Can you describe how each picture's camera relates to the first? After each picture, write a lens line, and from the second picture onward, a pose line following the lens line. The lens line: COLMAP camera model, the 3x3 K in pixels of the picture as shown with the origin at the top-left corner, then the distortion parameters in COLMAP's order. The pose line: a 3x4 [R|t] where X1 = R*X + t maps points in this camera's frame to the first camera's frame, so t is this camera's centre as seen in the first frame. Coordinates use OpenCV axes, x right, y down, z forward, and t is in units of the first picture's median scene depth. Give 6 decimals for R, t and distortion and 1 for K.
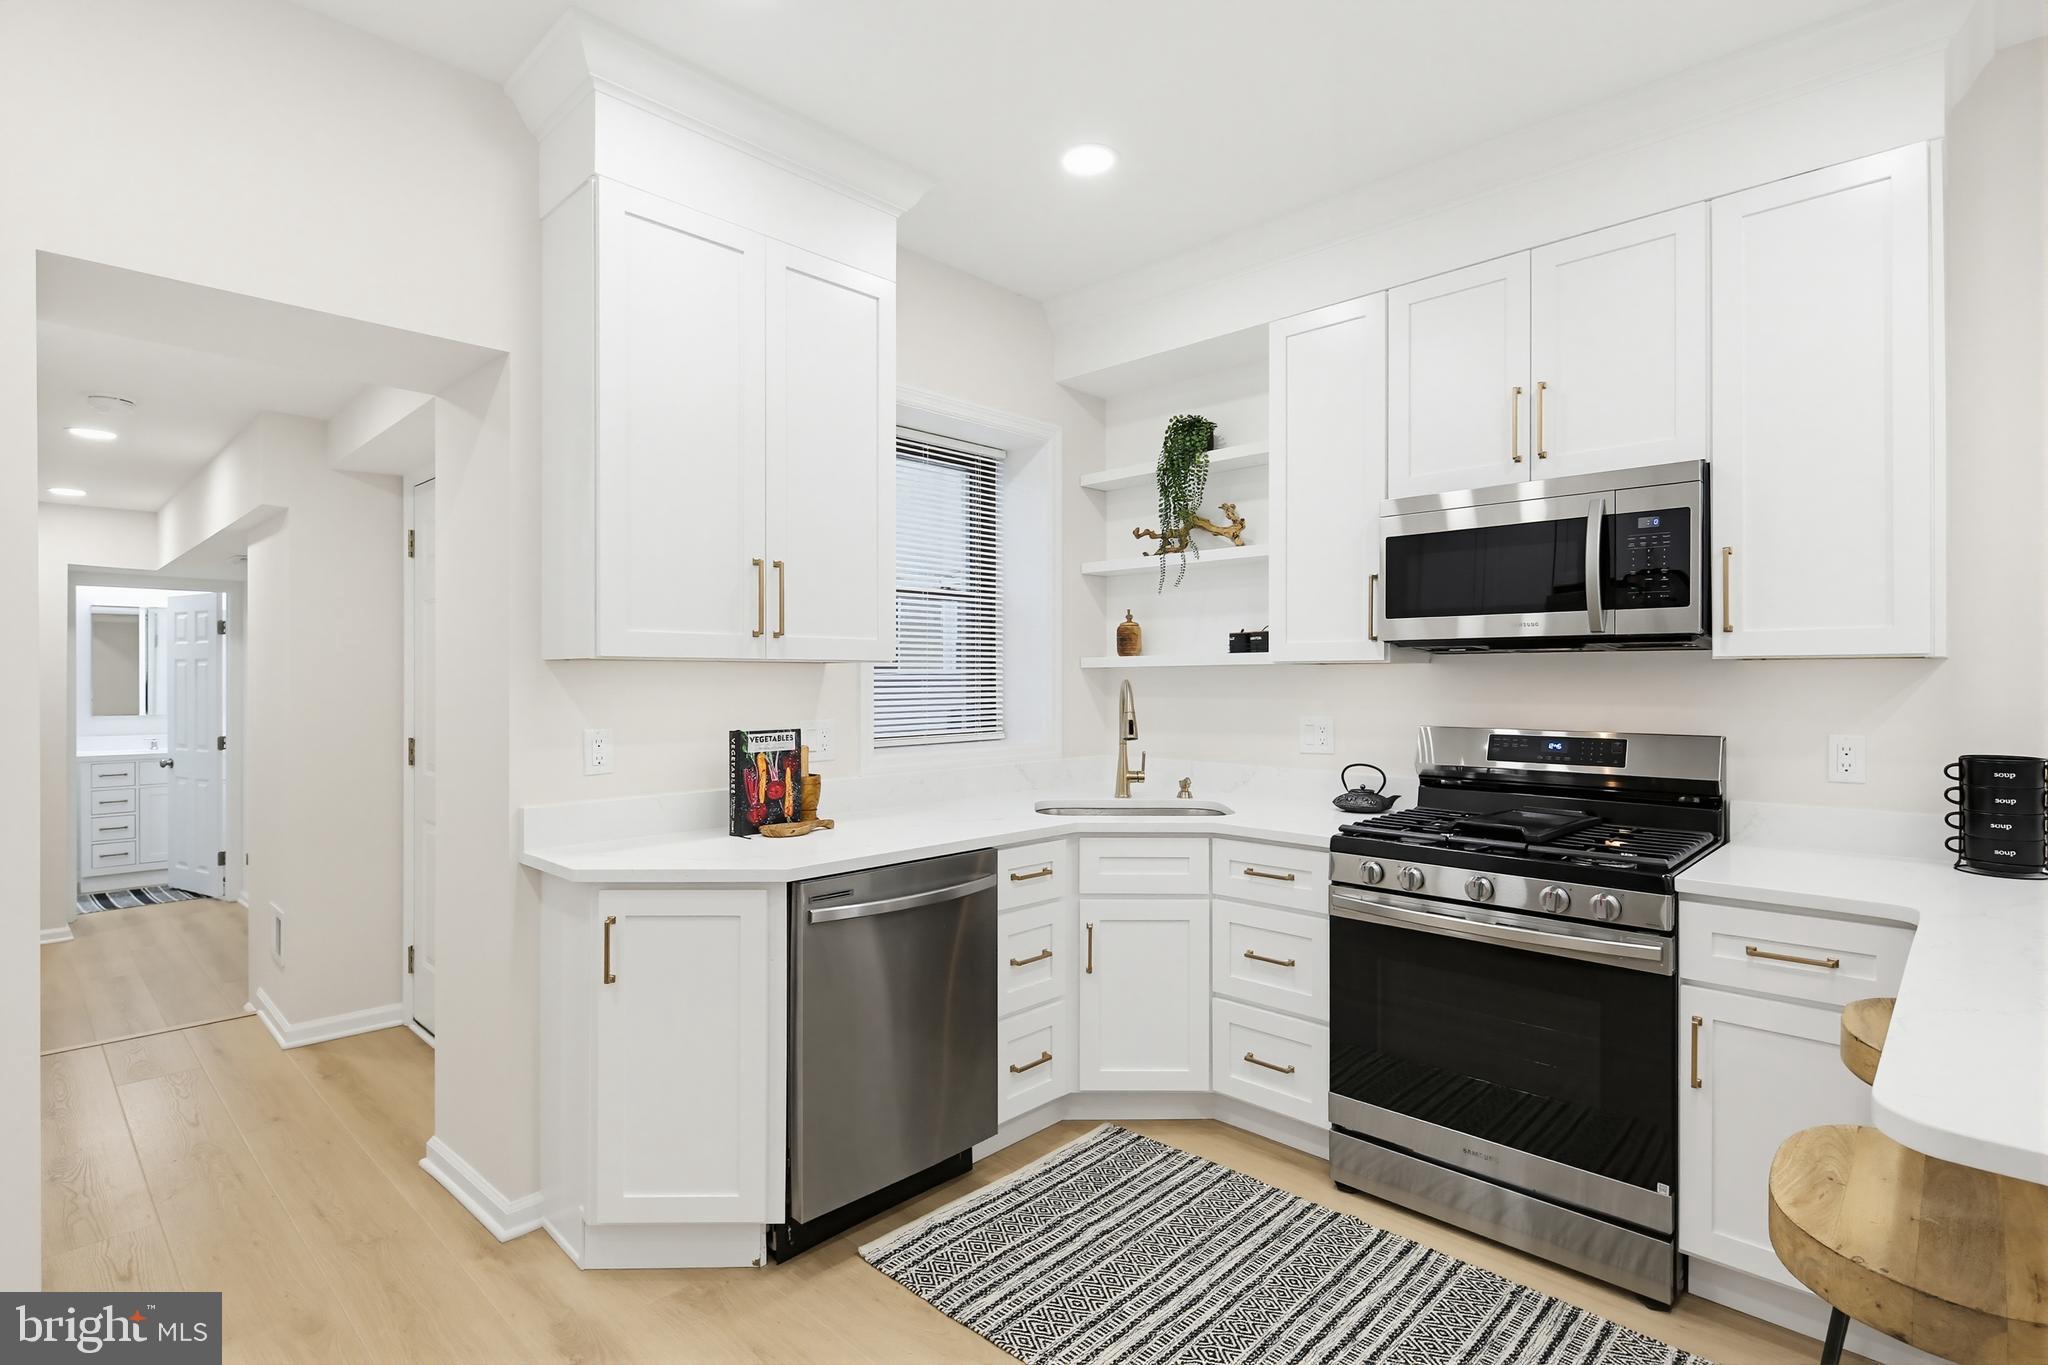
lens RADIAL K [[1006.6, 0, 1004.1], [0, 1006.6, 679.6], [0, 0, 1]] dist [-0.000508, -0.000773]
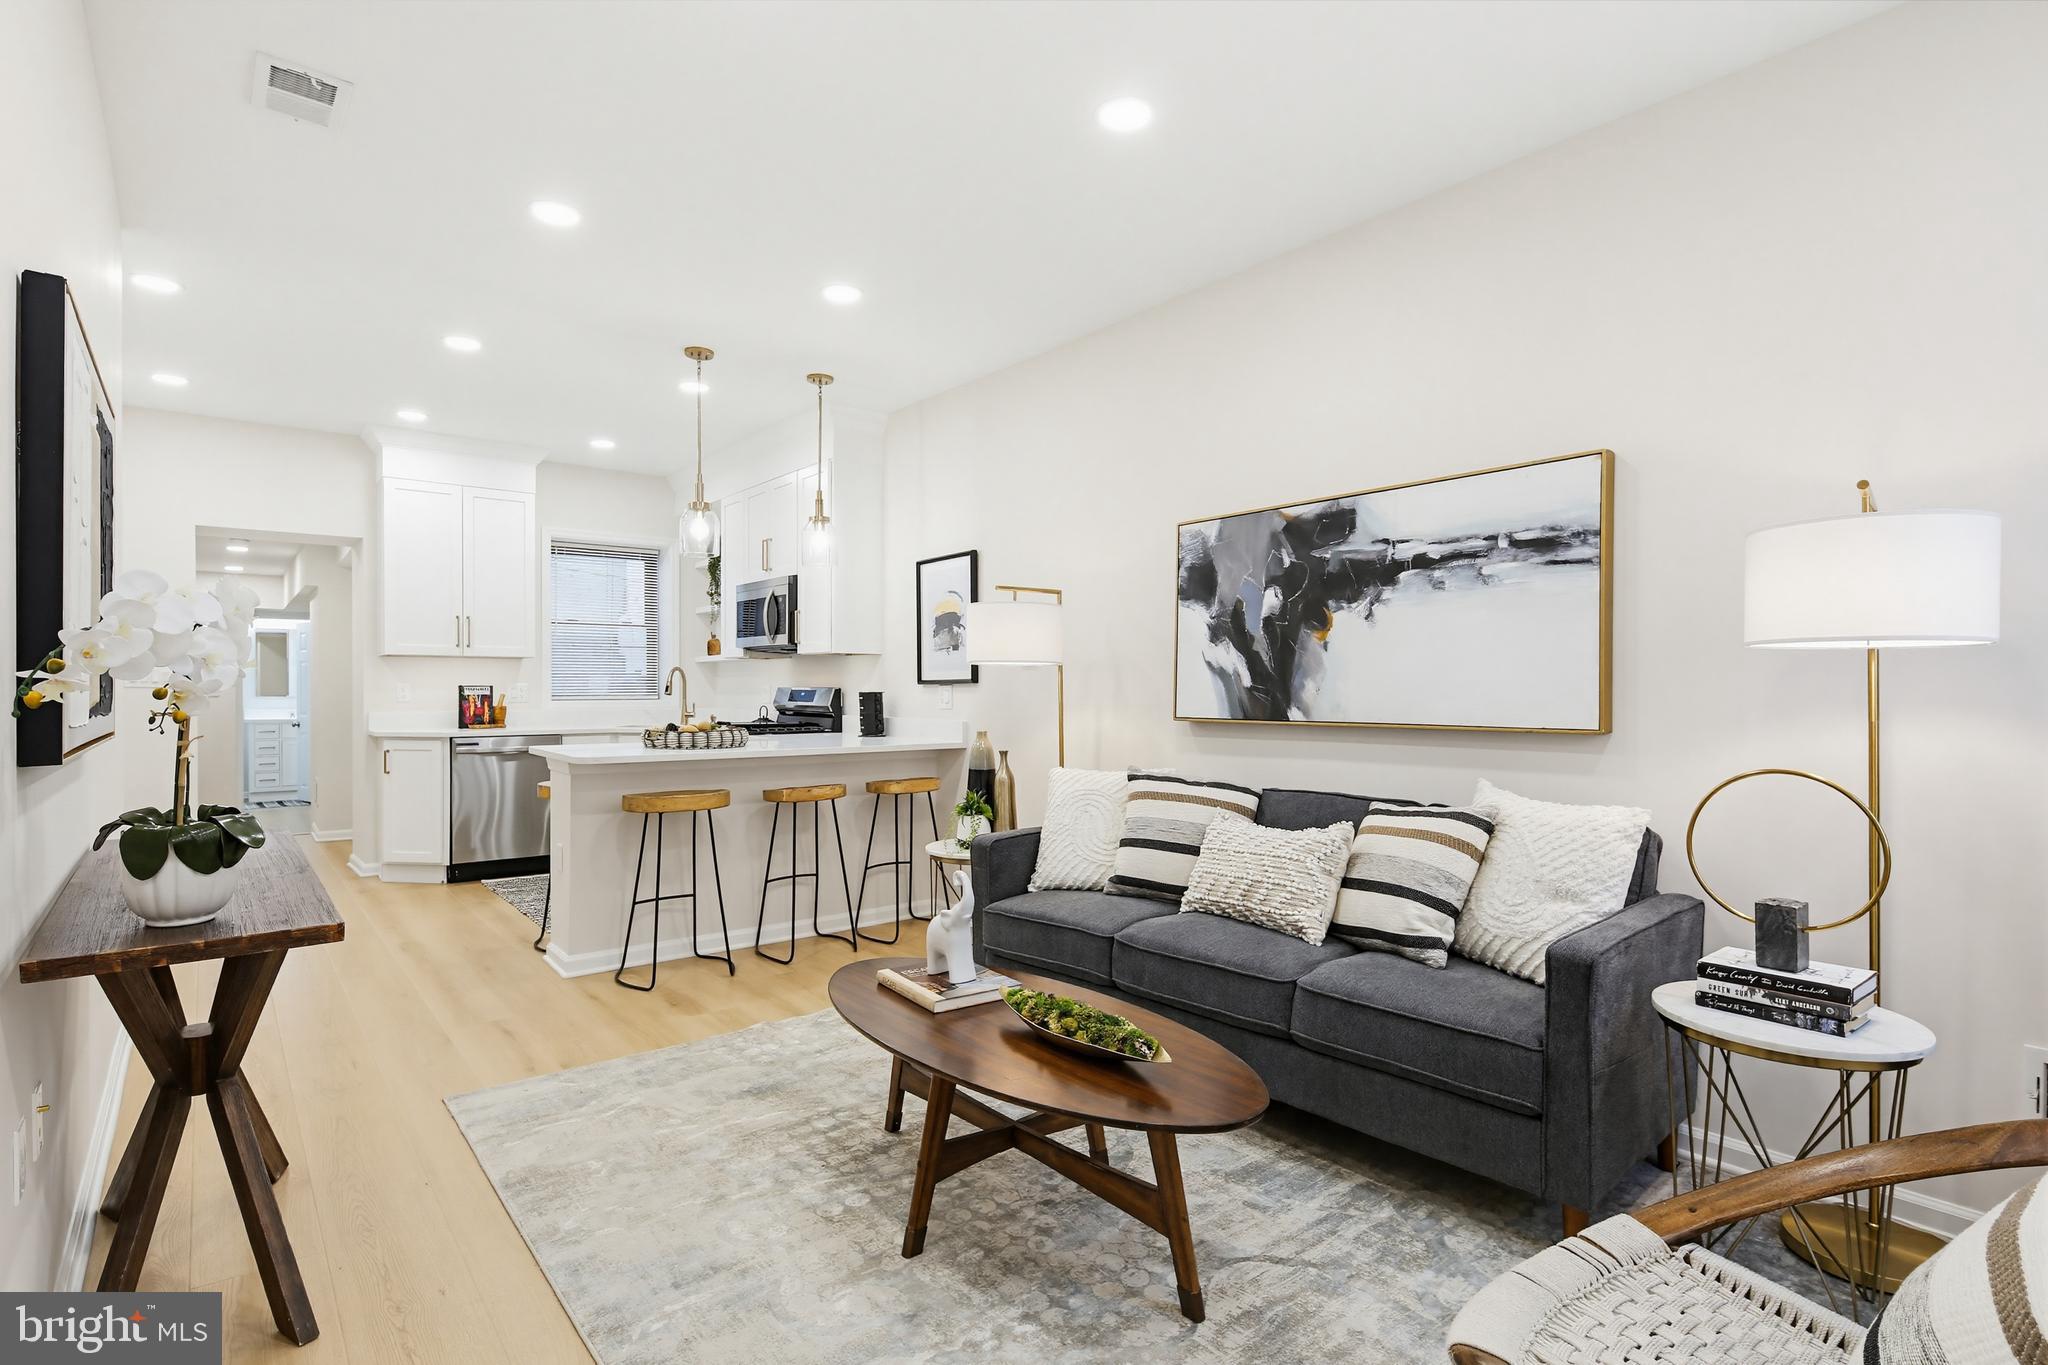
lens RADIAL K [[1006.6, 0, 1004.1], [0, 1006.6, 679.6], [0, 0, 1]] dist [-0.000508, -0.000773]
pose [[0.992310, -0.000184, -0.123775, 1.398018], [-0.000239, 0.999994, -0.003402, 0.045709], [0.123775, 0.003406, 0.992304, -1.312074]]
